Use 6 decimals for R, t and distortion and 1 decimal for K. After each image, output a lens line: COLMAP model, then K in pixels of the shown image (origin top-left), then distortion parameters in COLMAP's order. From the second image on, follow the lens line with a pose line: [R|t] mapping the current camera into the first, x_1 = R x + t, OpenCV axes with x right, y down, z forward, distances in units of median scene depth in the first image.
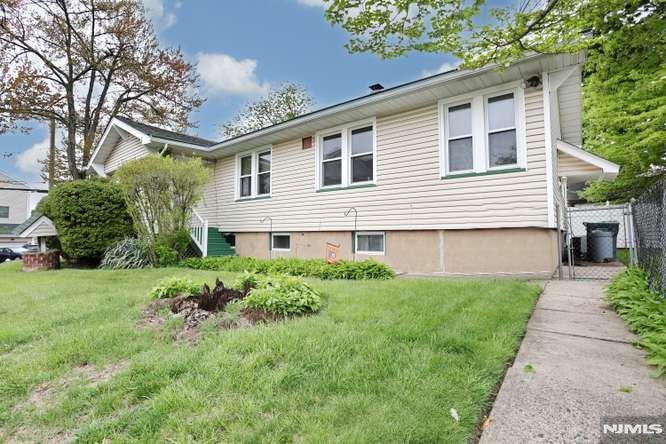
lens RADIAL K [[325.0, 0, 329.8], [0, 325.0, 219.9], [0, 0, 1]] dist [-0.037761, 0.000642]
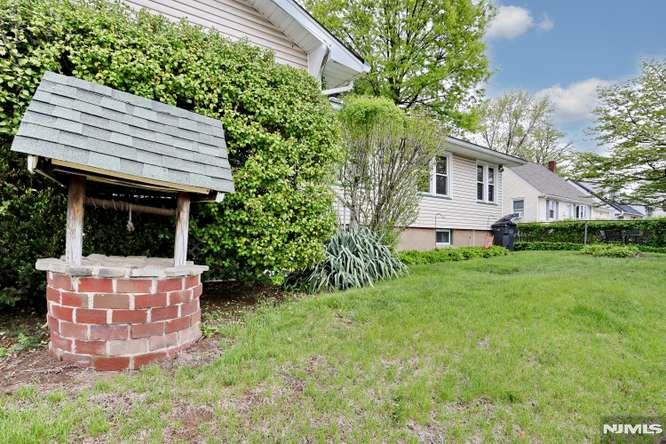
lens RADIAL K [[325.0, 0, 329.8], [0, 325.0, 219.9], [0, 0, 1]] dist [-0.037761, 0.000642]
pose [[0.278947, 0.044205, 0.959289, -1.792034], [-0.062005, 0.997685, -0.027944, 0.082836], [-0.958303, -0.051686, 0.281042, 1.370313]]
